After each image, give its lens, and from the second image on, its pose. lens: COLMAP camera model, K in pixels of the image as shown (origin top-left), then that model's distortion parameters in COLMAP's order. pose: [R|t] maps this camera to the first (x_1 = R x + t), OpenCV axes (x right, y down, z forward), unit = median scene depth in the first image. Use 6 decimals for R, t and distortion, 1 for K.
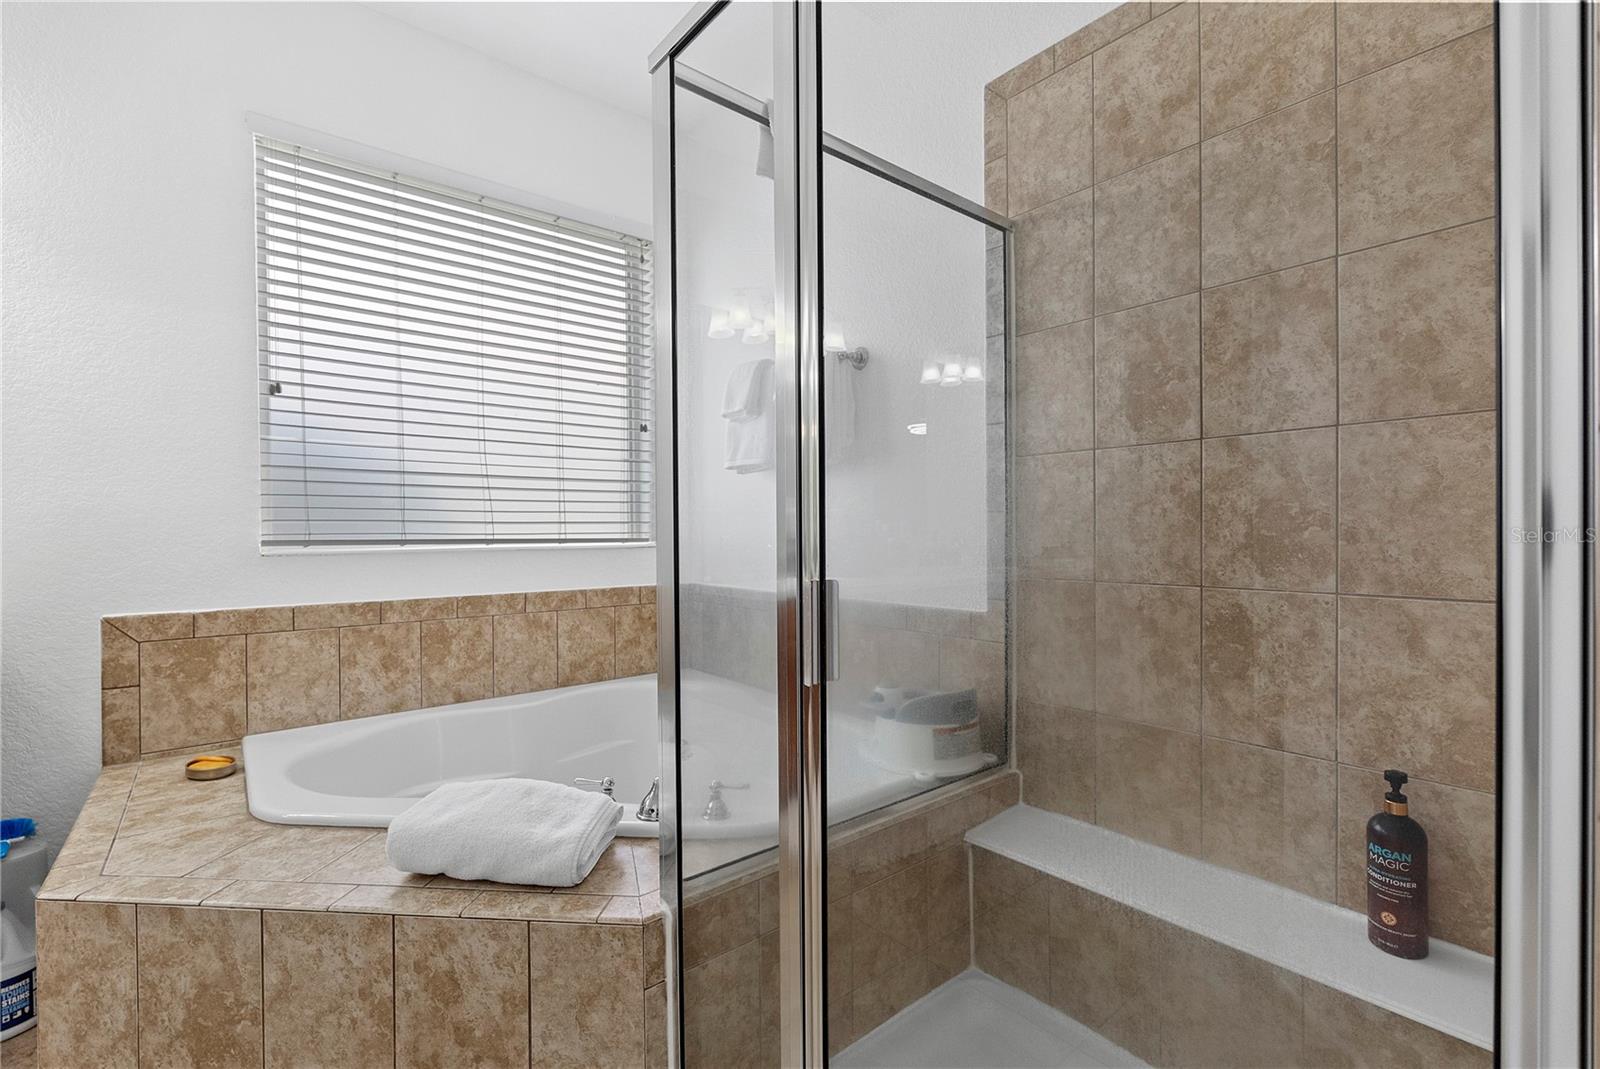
lens RADIAL K [[709.9, 0, 791.9], [0, 709.9, 535.8], [0, 0, 1]] dist [-0.003800, 0.000669]
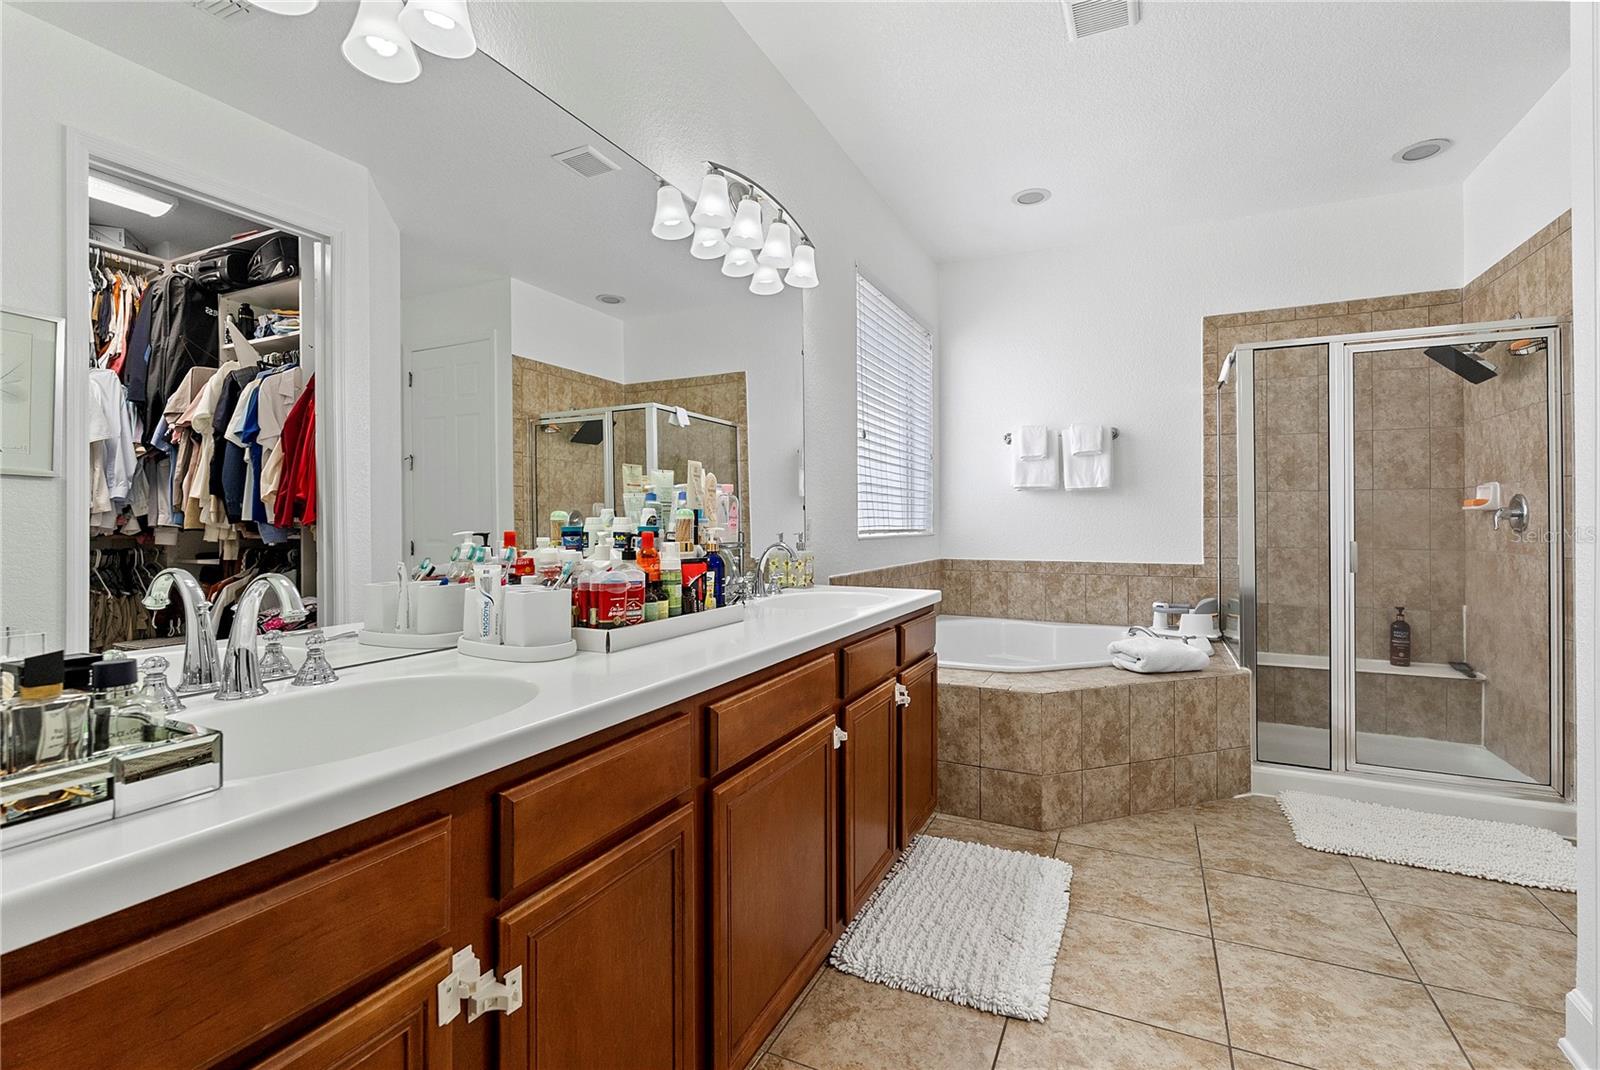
lens RADIAL K [[709.9, 0, 810.0], [0, 709.9, 520.2], [0, 0, 1]] dist [-0.003800, 0.000669]
pose [[0.911733, 0.006179, 0.410737, -2.501951], [-0.002354, 0.999949, -0.009817, -0.000491], [-0.410777, 0.007984, 0.911701, -0.675329]]
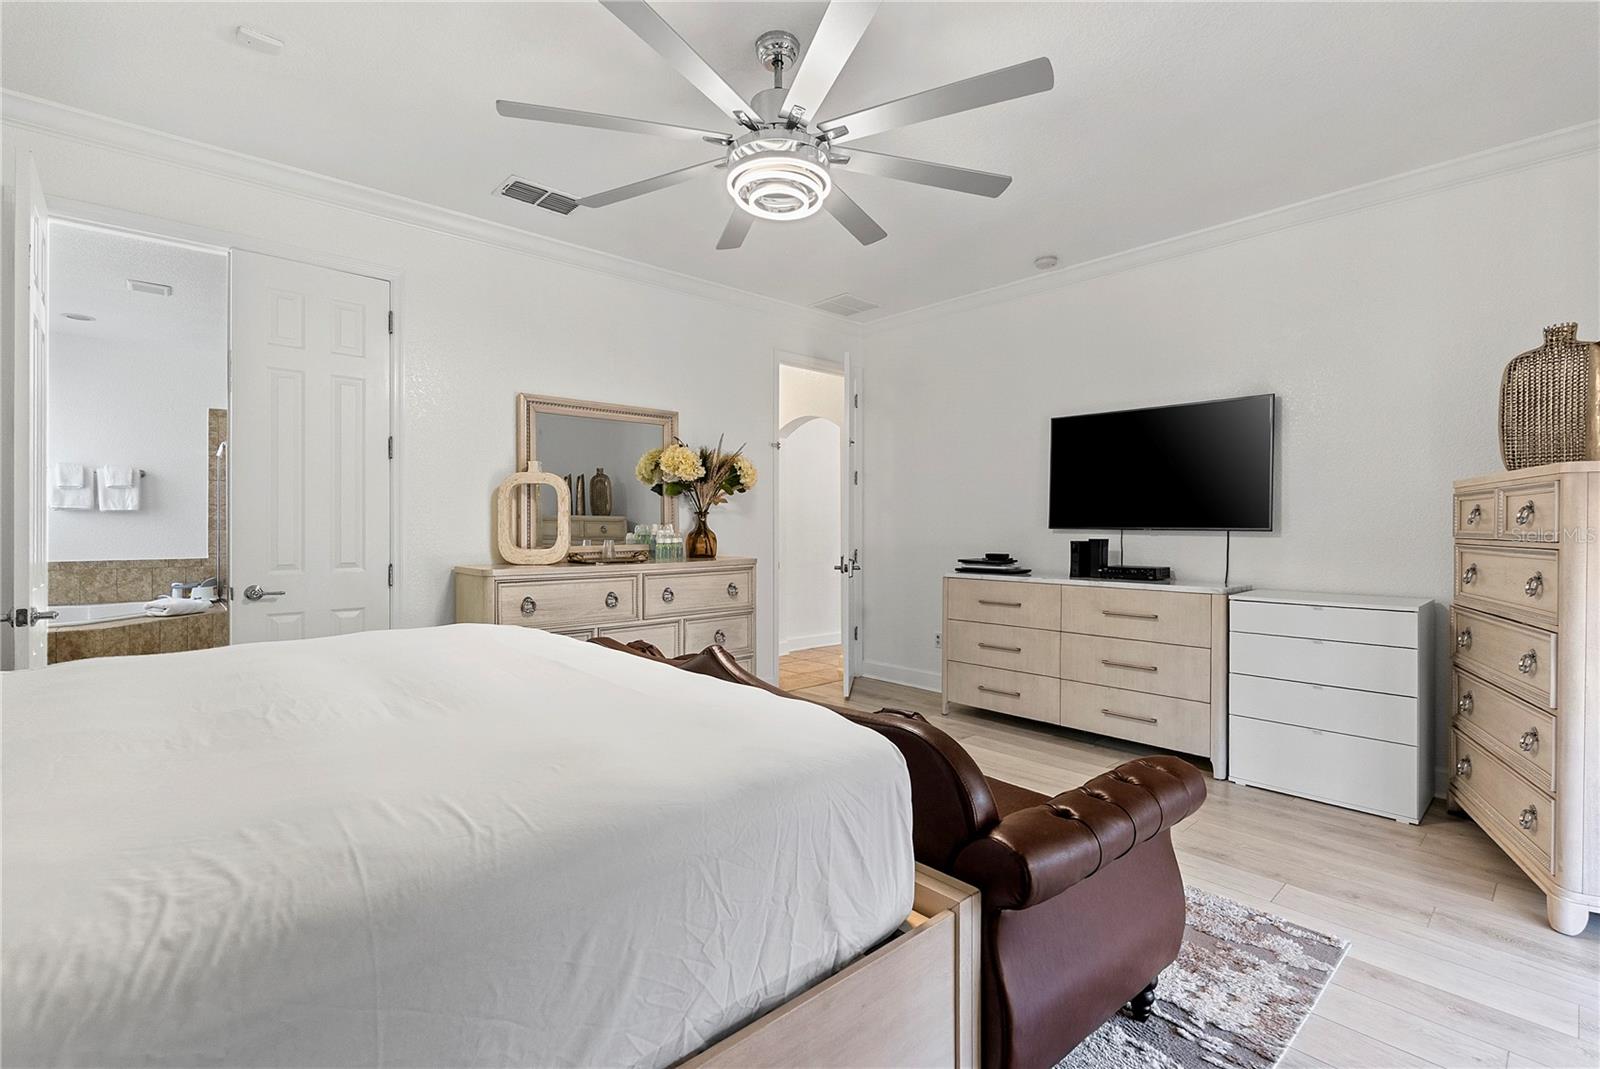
lens RADIAL K [[709.9, 0, 784.6], [0, 709.9, 523.4], [0, 0, 1]] dist [-0.003800, 0.000669]
pose [[-0.028405, 0.008485, 0.999560, -4.941094], [0.003630, 0.999958, -0.008385, -0.035252], [-0.999590, 0.003390, -0.028434, -2.610548]]
